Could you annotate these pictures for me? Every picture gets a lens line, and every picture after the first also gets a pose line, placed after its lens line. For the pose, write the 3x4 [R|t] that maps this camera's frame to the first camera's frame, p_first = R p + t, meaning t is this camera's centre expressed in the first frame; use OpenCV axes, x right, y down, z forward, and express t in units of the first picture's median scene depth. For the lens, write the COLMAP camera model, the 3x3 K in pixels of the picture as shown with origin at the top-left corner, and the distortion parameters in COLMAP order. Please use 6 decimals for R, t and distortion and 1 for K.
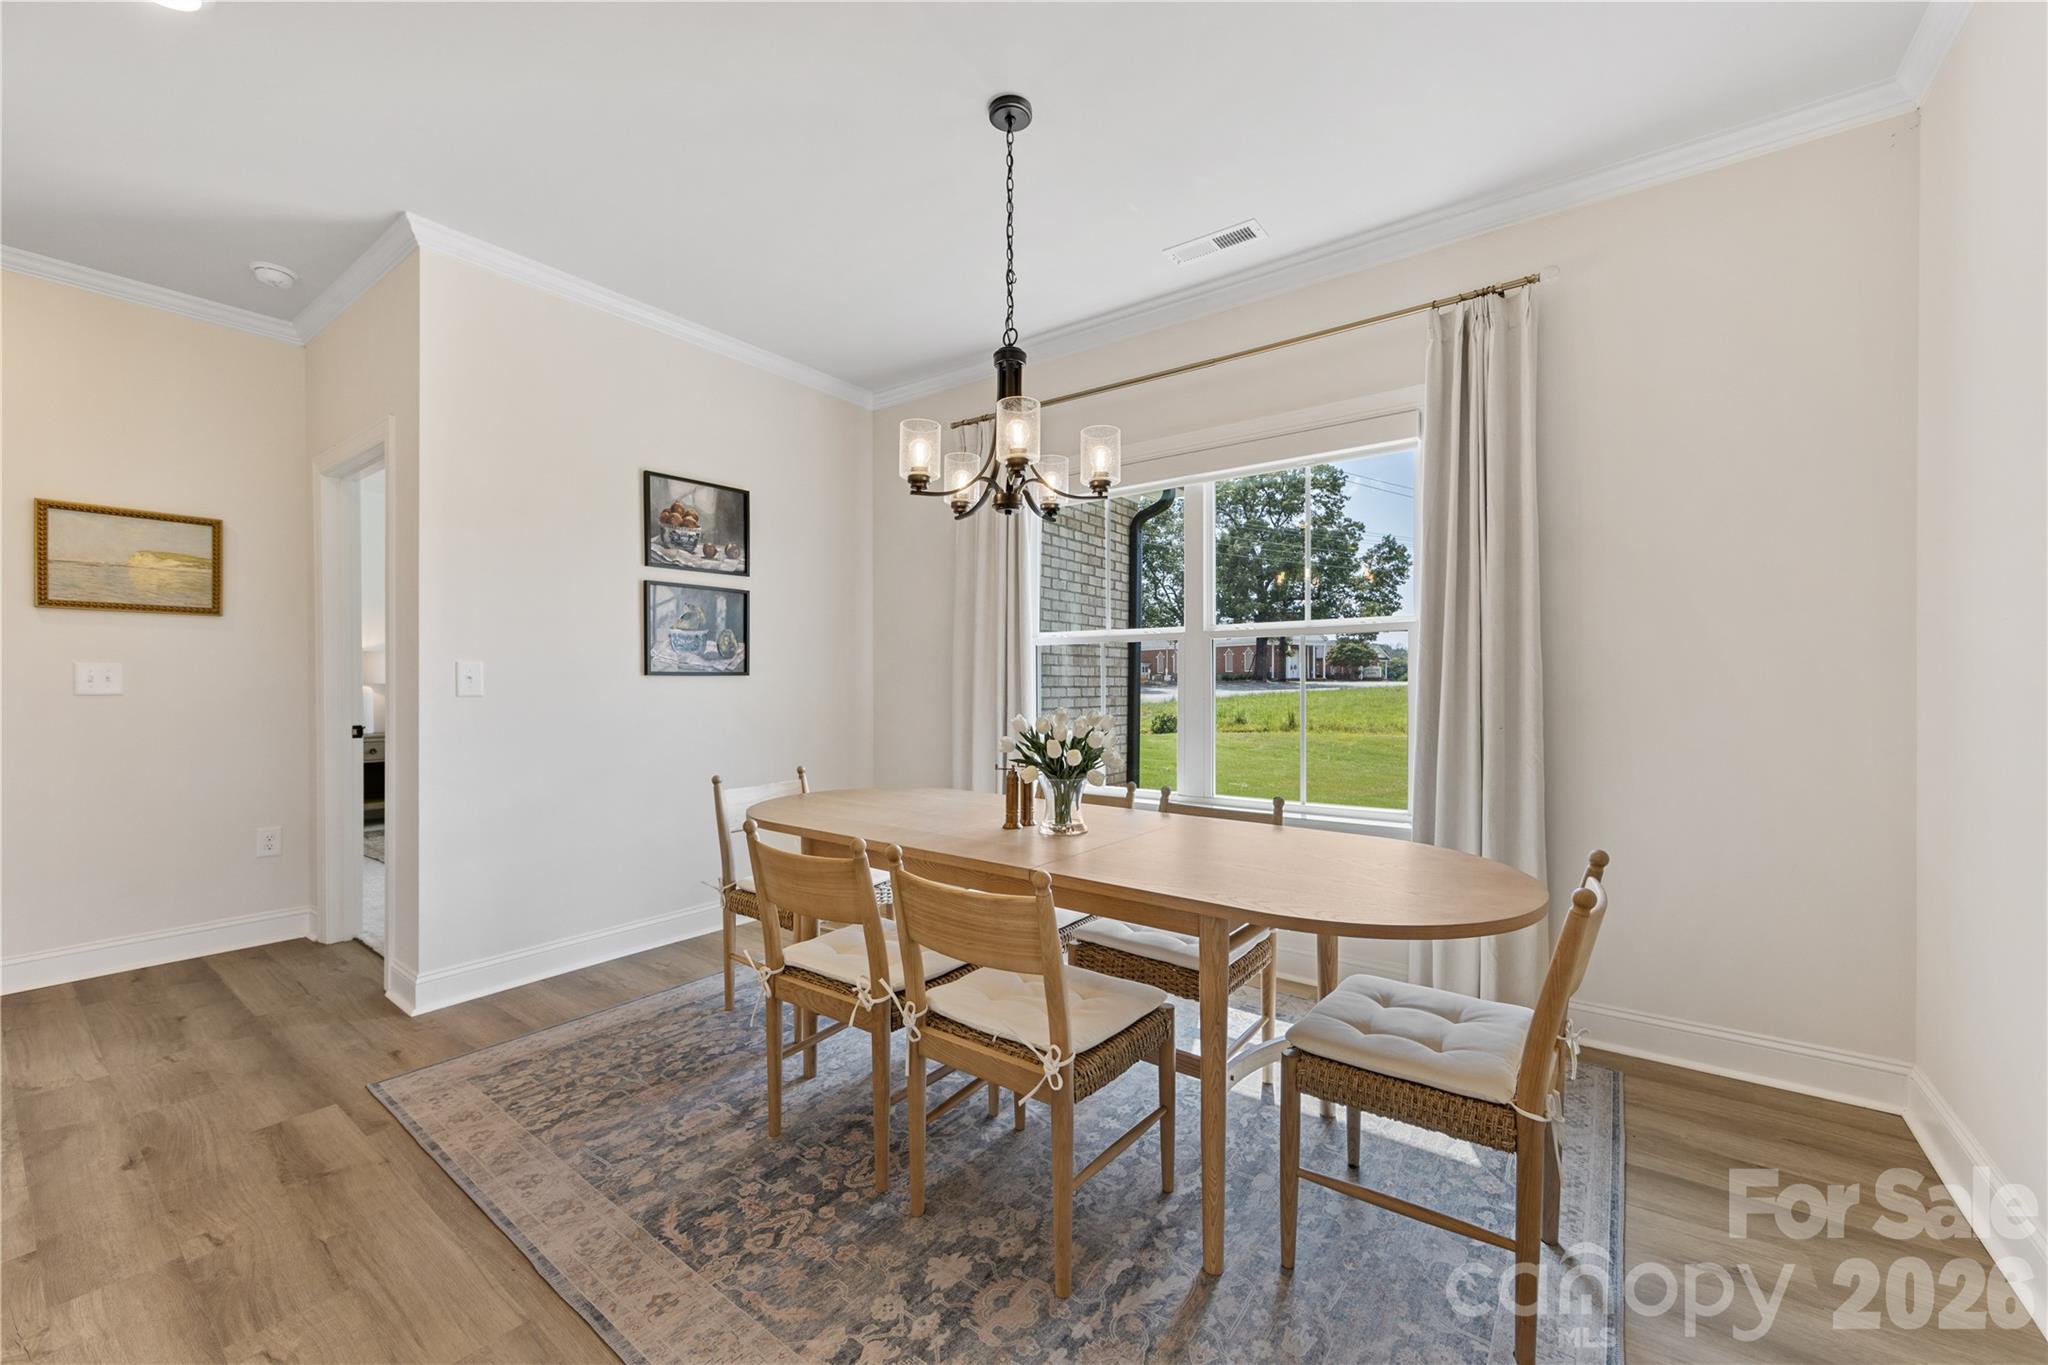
lens RADIAL K [[801.8, 0, 1021.2], [0, 801.8, 684.9], [0, 0, 1]] dist [-0.003662, 0.000181]
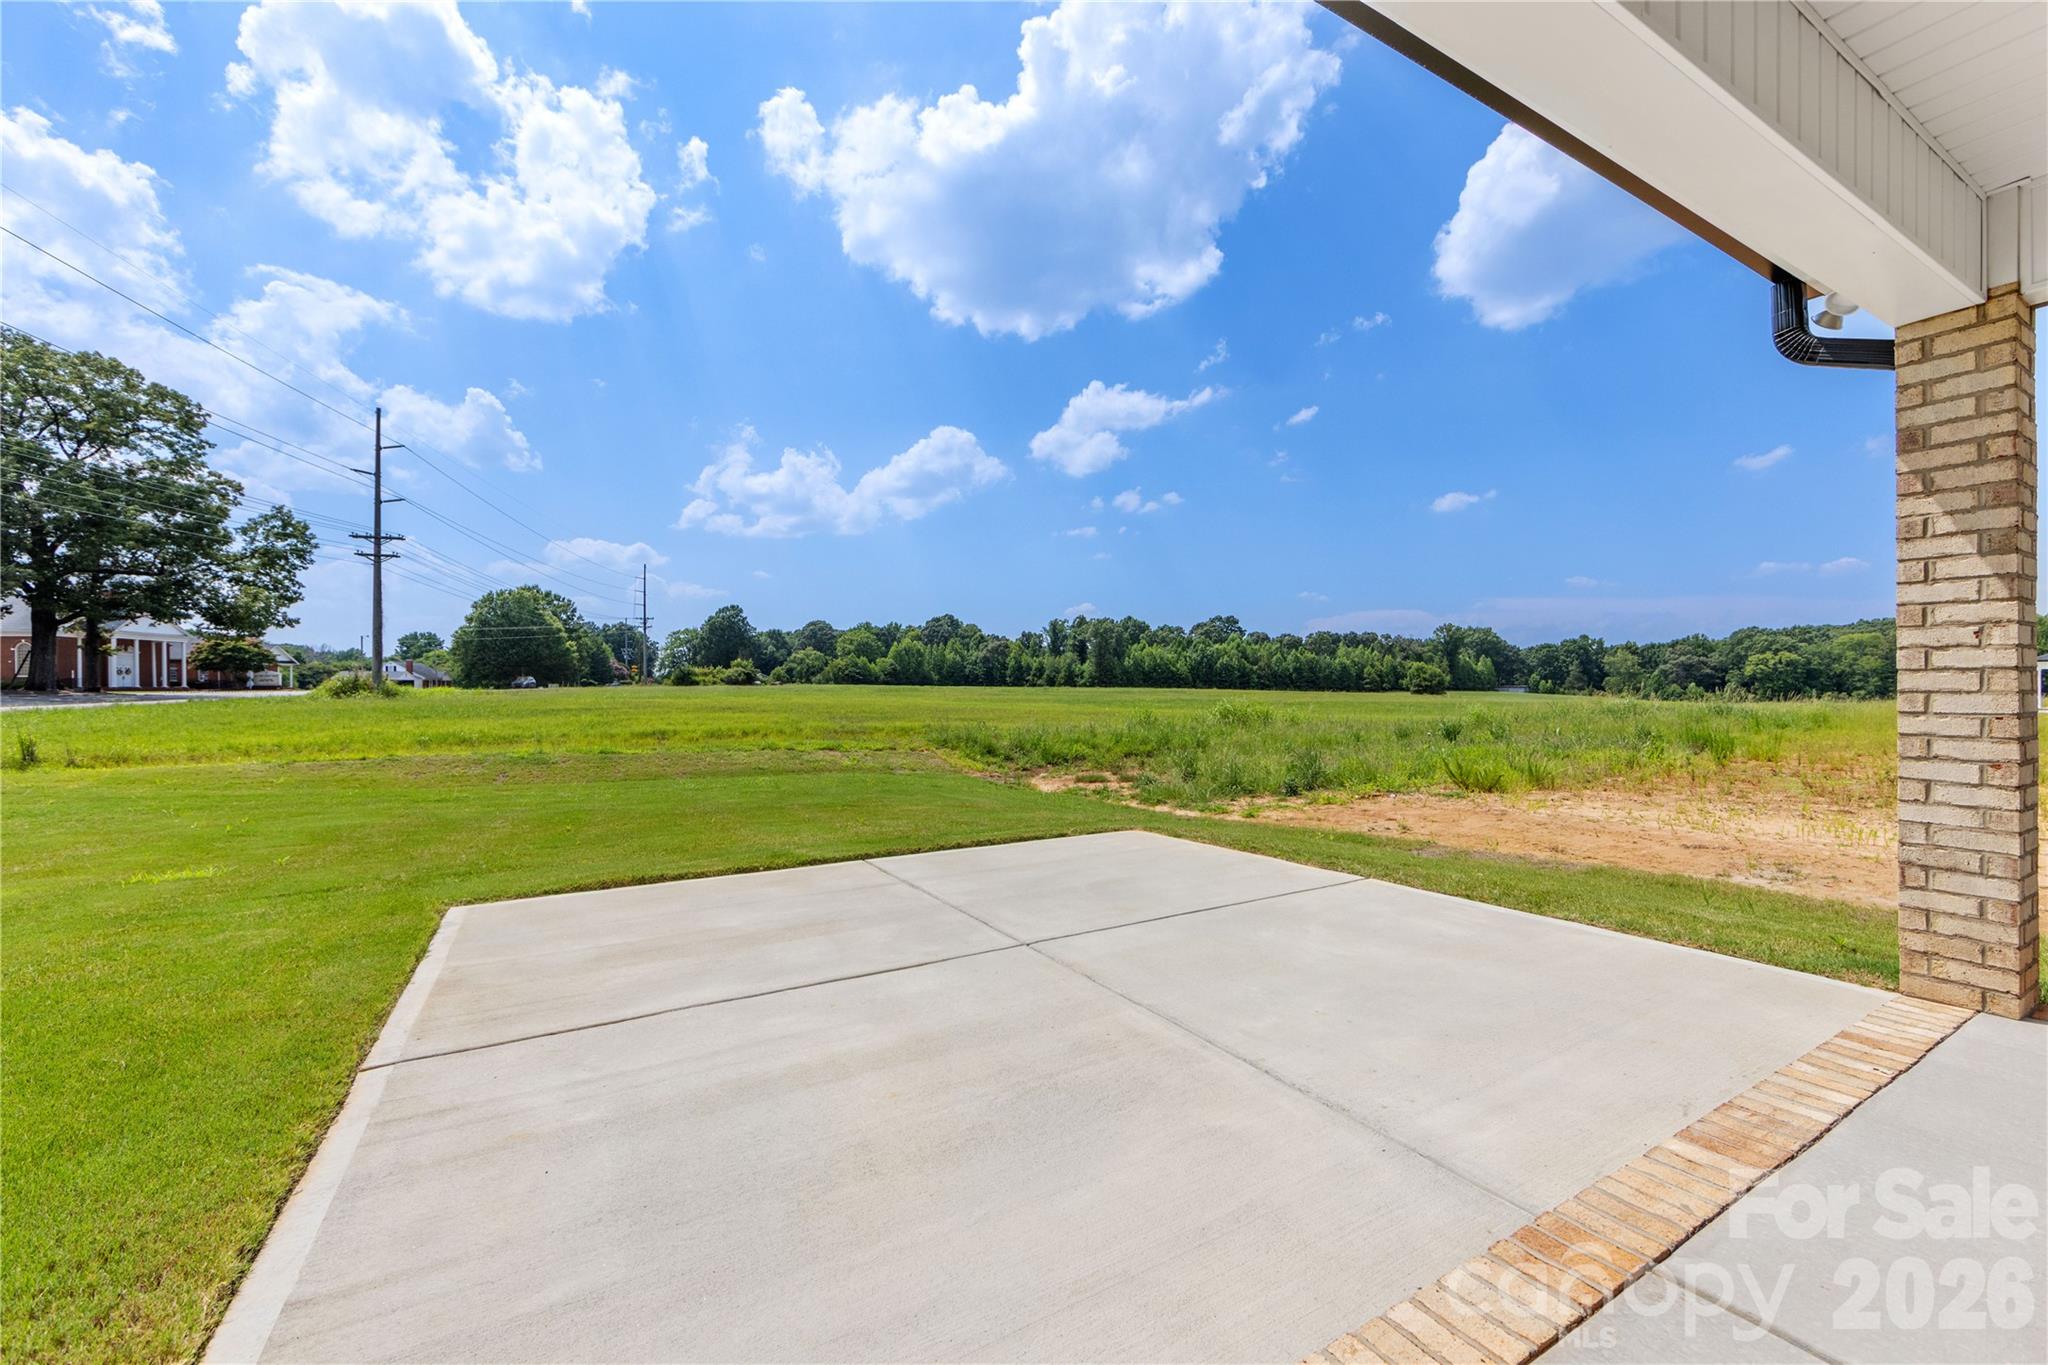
lens RADIAL K [[801.8, 0, 1021.2], [0, 801.8, 691.7], [0, 0, 1]] dist [-0.003662, 0.000181]
pose [[0.404450, -0.011611, 0.914486, 0.801169], [0.012391, 0.999897, 0.007215, 0.020792], [-0.914476, 0.008413, 0.404553, 0.328188]]
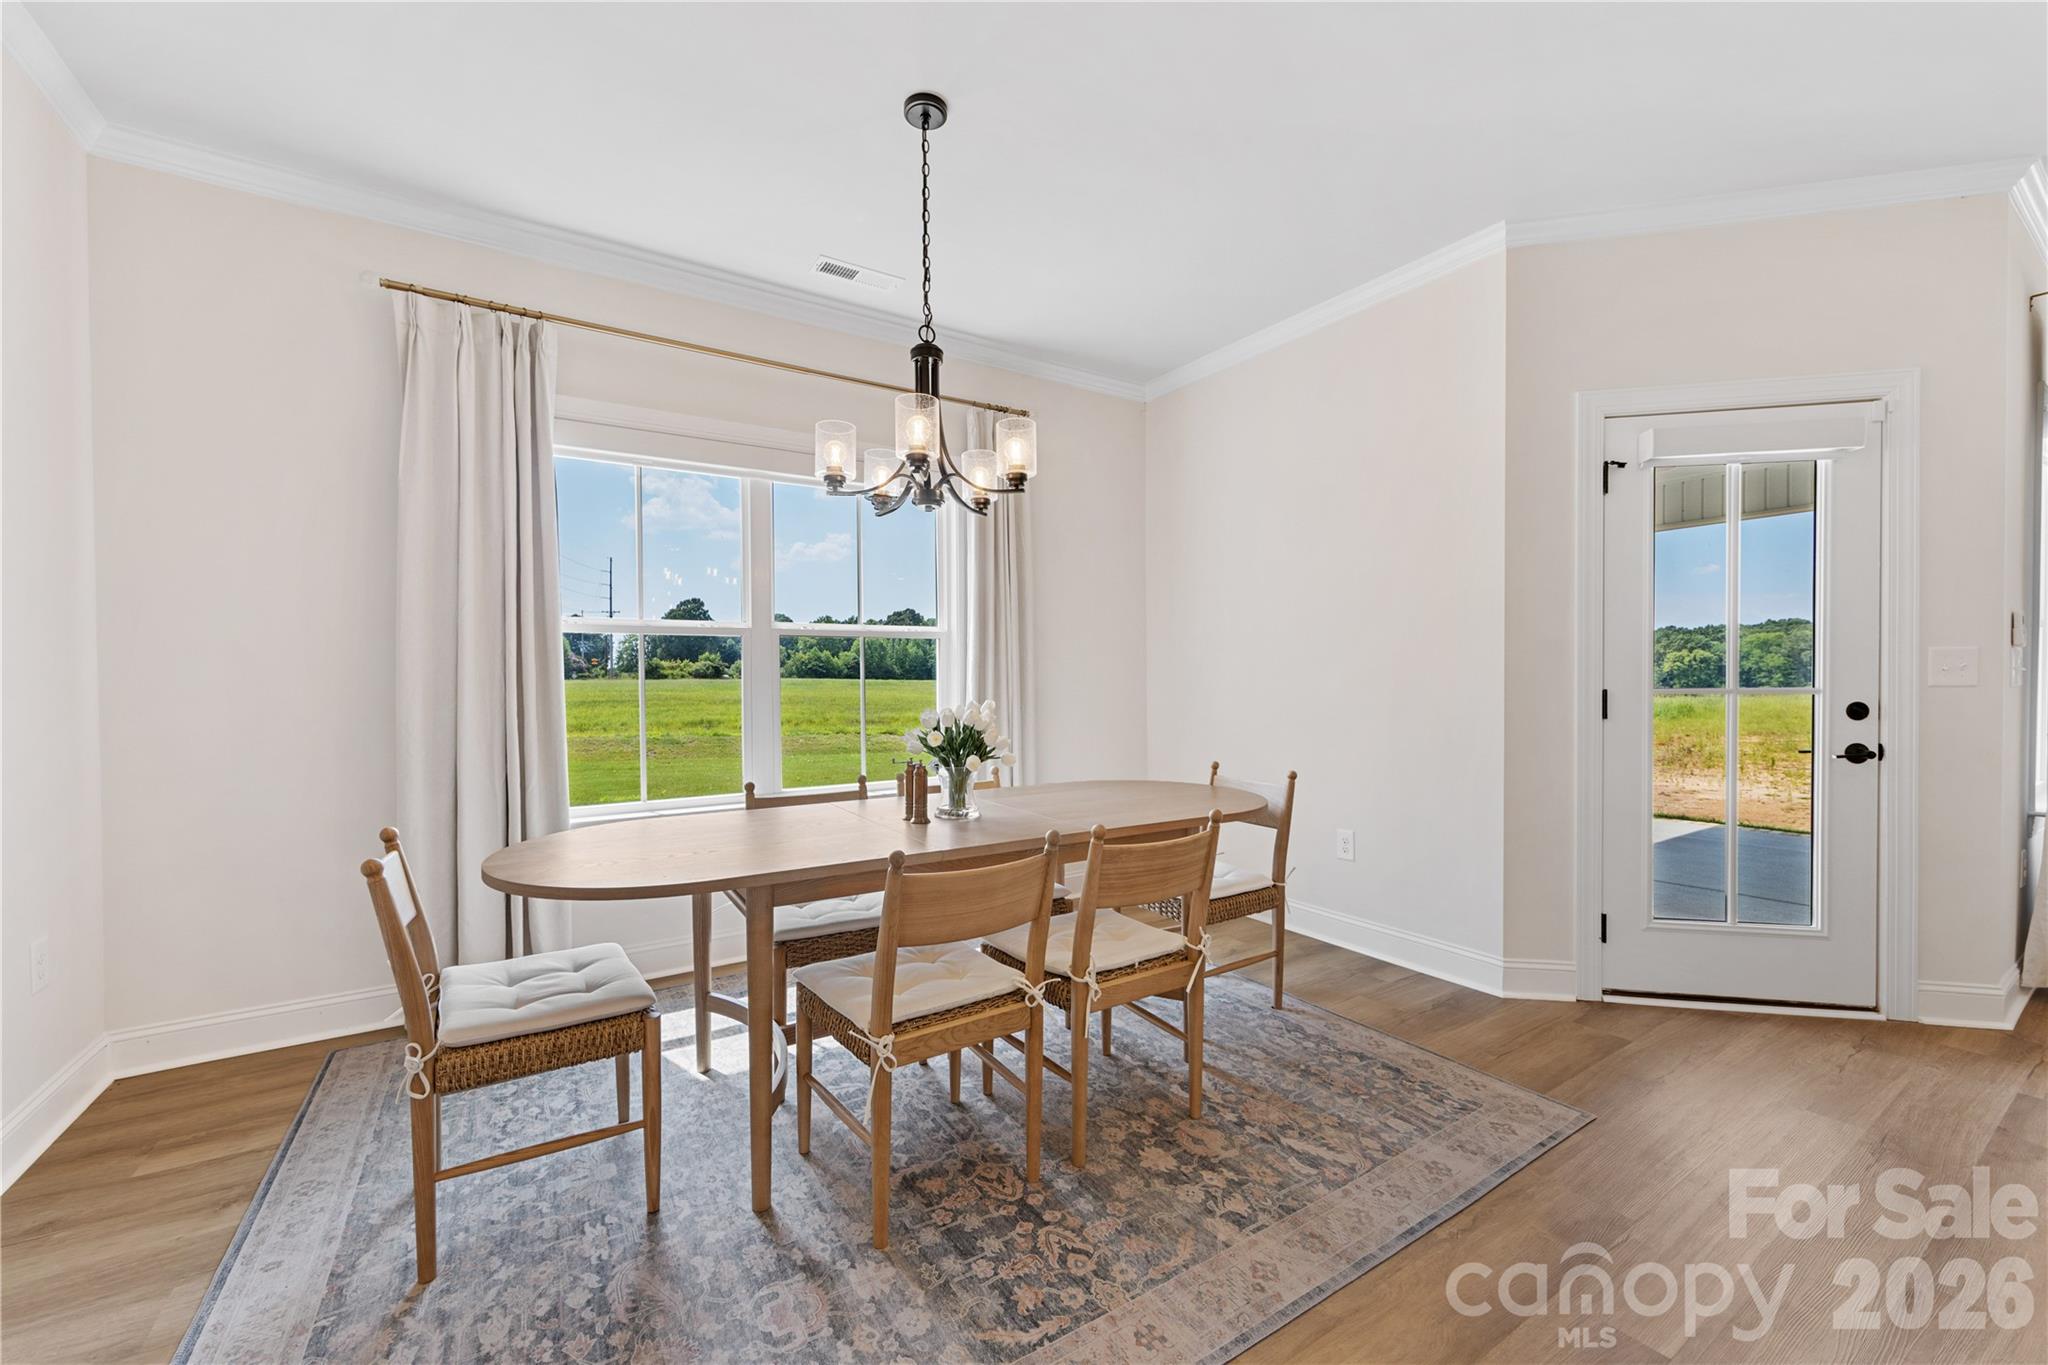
lens RADIAL K [[801.8, 0, 1020.8], [0, 801.8, 684.2], [0, 0, 1]] dist [-0.003662, 0.000181]
pose [[0.353331, -0.009132, 0.935454, -0.675309], [0.010211, 0.999930, 0.005904, 0.001068], [-0.935442, 0.007466, 0.353400, 0.396215]]
